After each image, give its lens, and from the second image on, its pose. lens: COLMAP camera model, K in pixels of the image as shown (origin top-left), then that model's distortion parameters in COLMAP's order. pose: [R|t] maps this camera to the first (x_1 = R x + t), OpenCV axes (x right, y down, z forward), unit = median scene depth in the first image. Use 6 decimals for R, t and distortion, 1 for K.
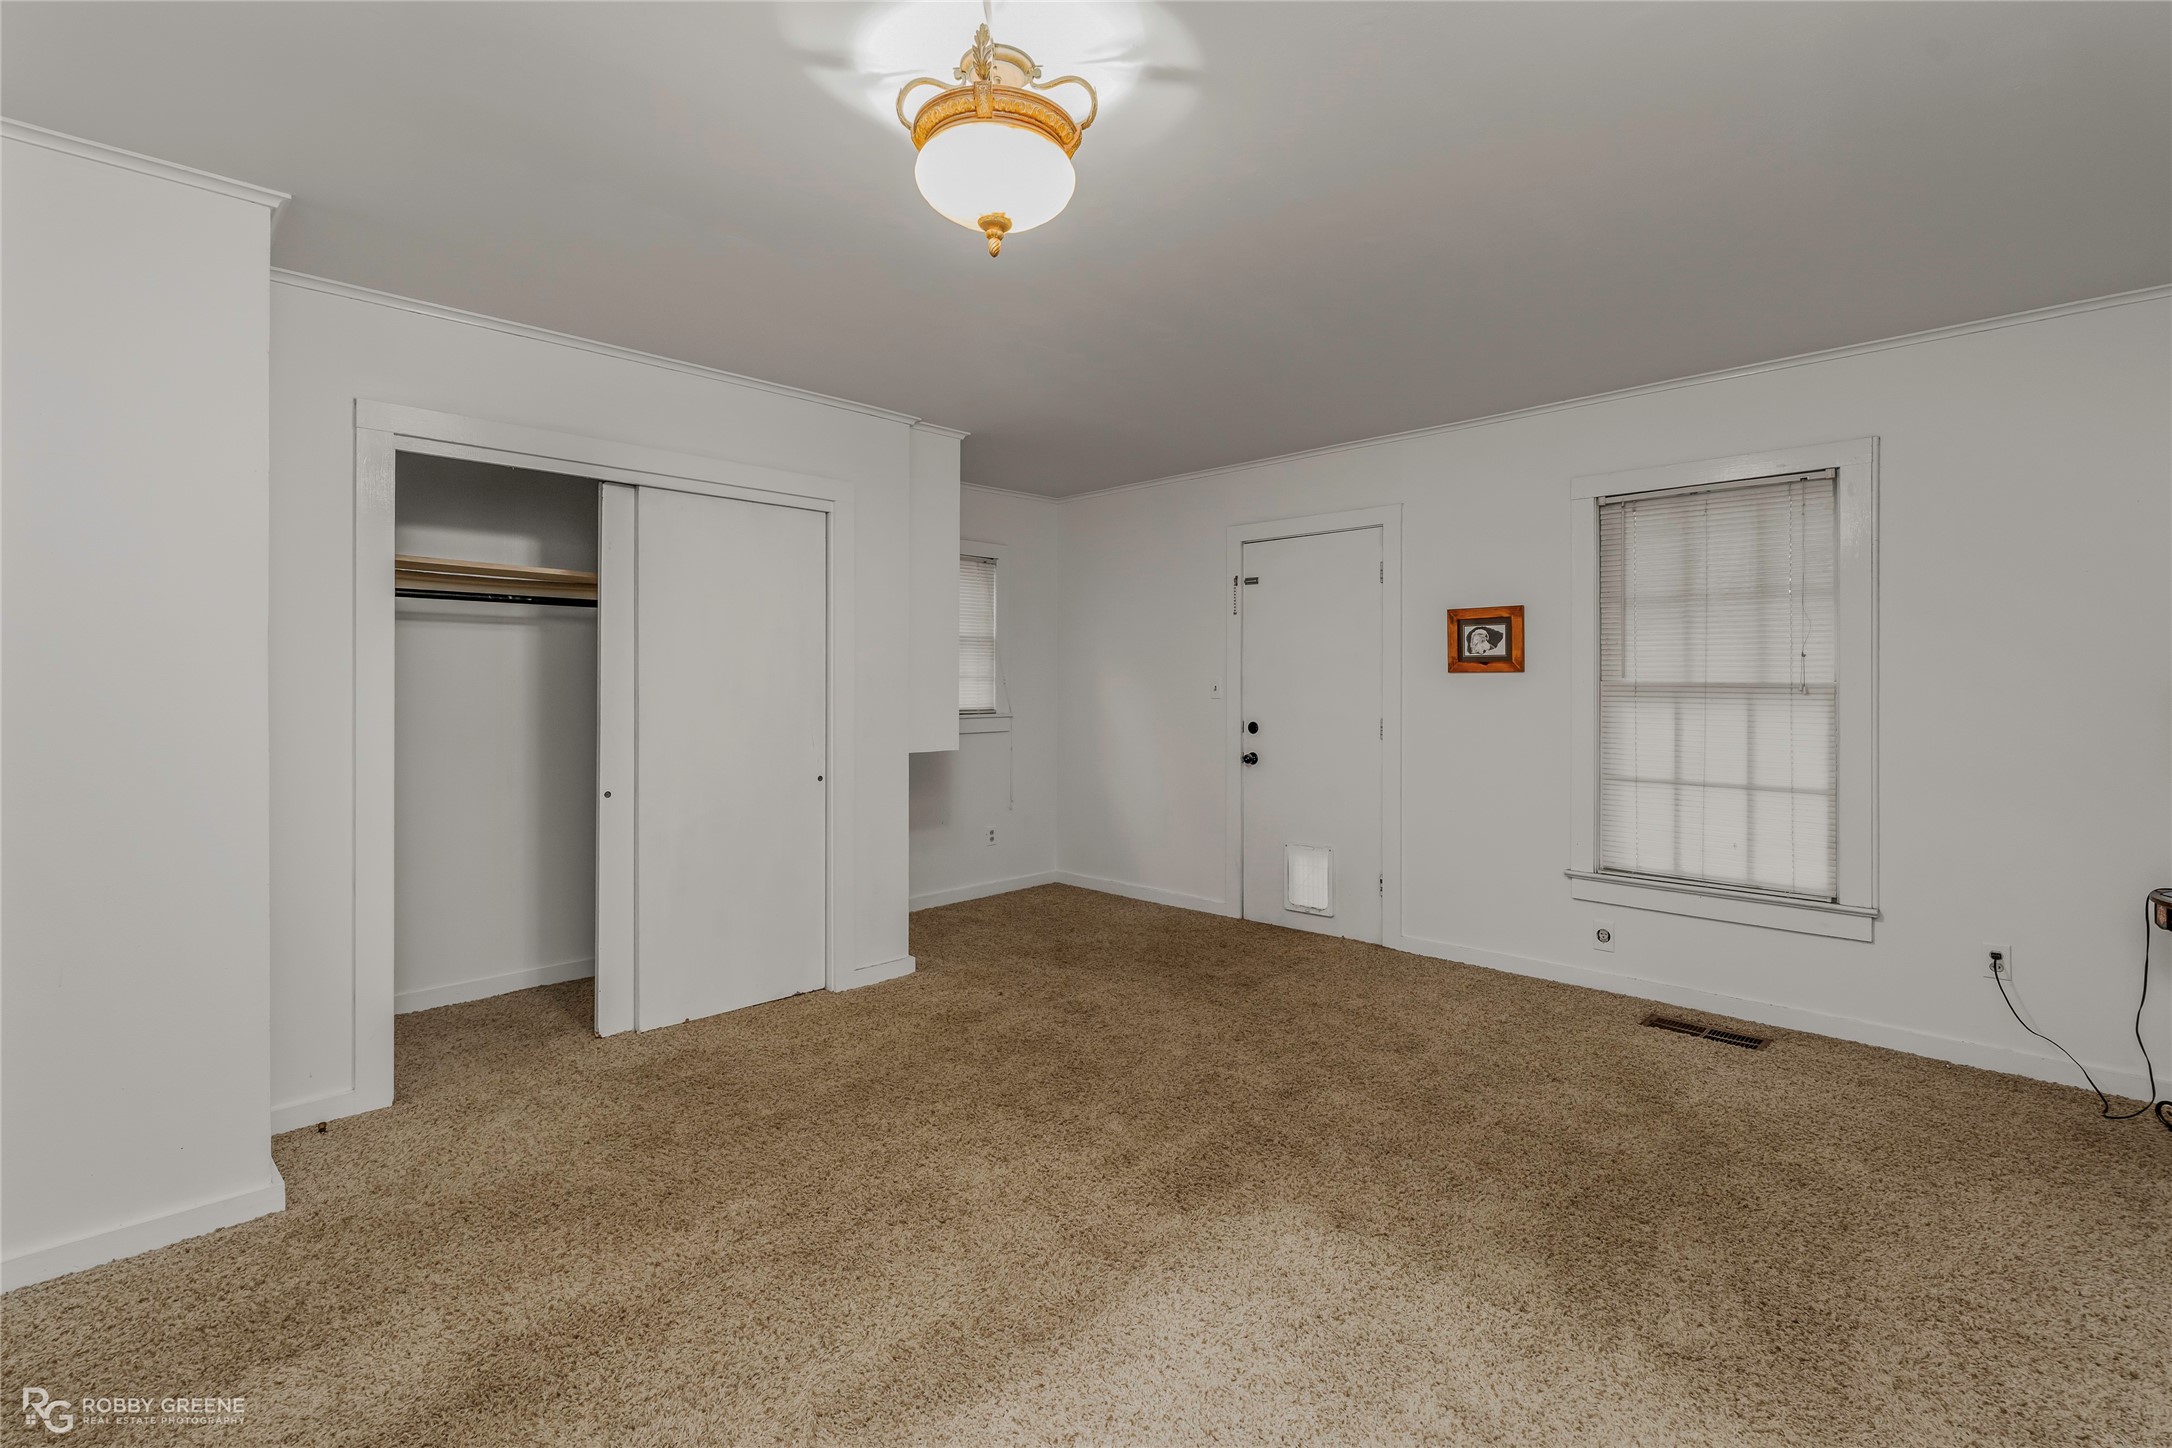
lens RADIAL K [[989.1, 0, 1131.7], [0, 989.1, 681.1], [0, 0, 1]] dist [-0.006880, 0.002126]
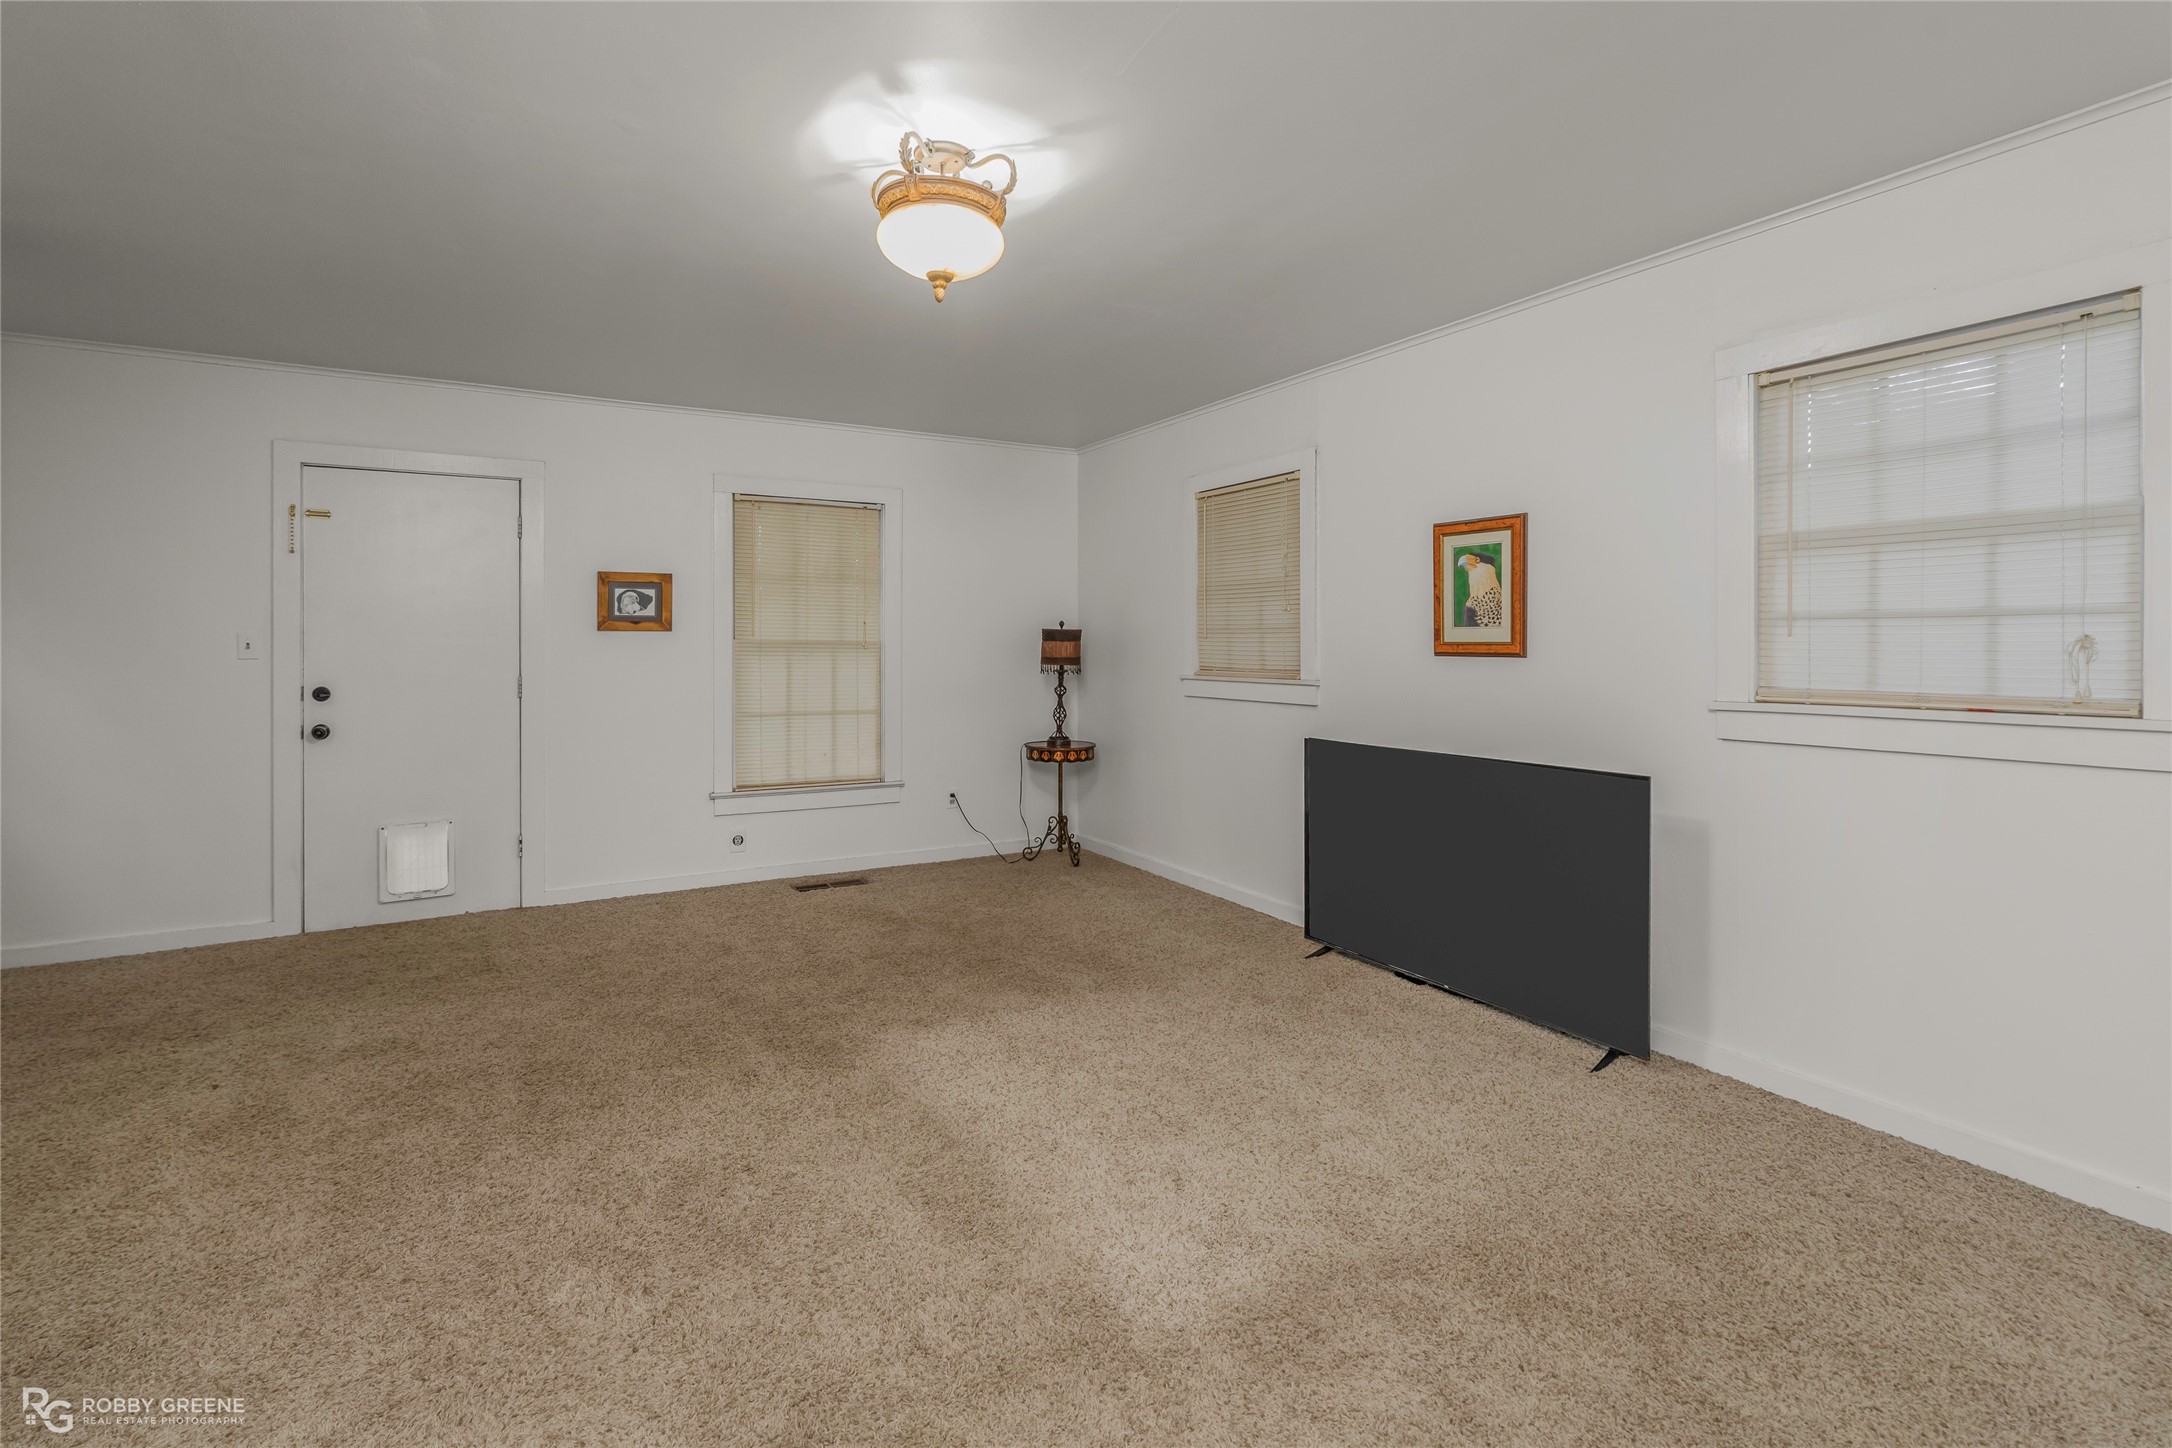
lens RADIAL K [[989.1, 0, 1086.4], [0, 989.1, 641.6], [0, 0, 1]] dist [-0.006880, 0.002126]
pose [[0.291555, -0.002779, 0.956550, -0.602760], [-0.007896, 0.999955, 0.005312, -0.007109], [-0.956522, -0.009102, 0.291519, 0.203178]]
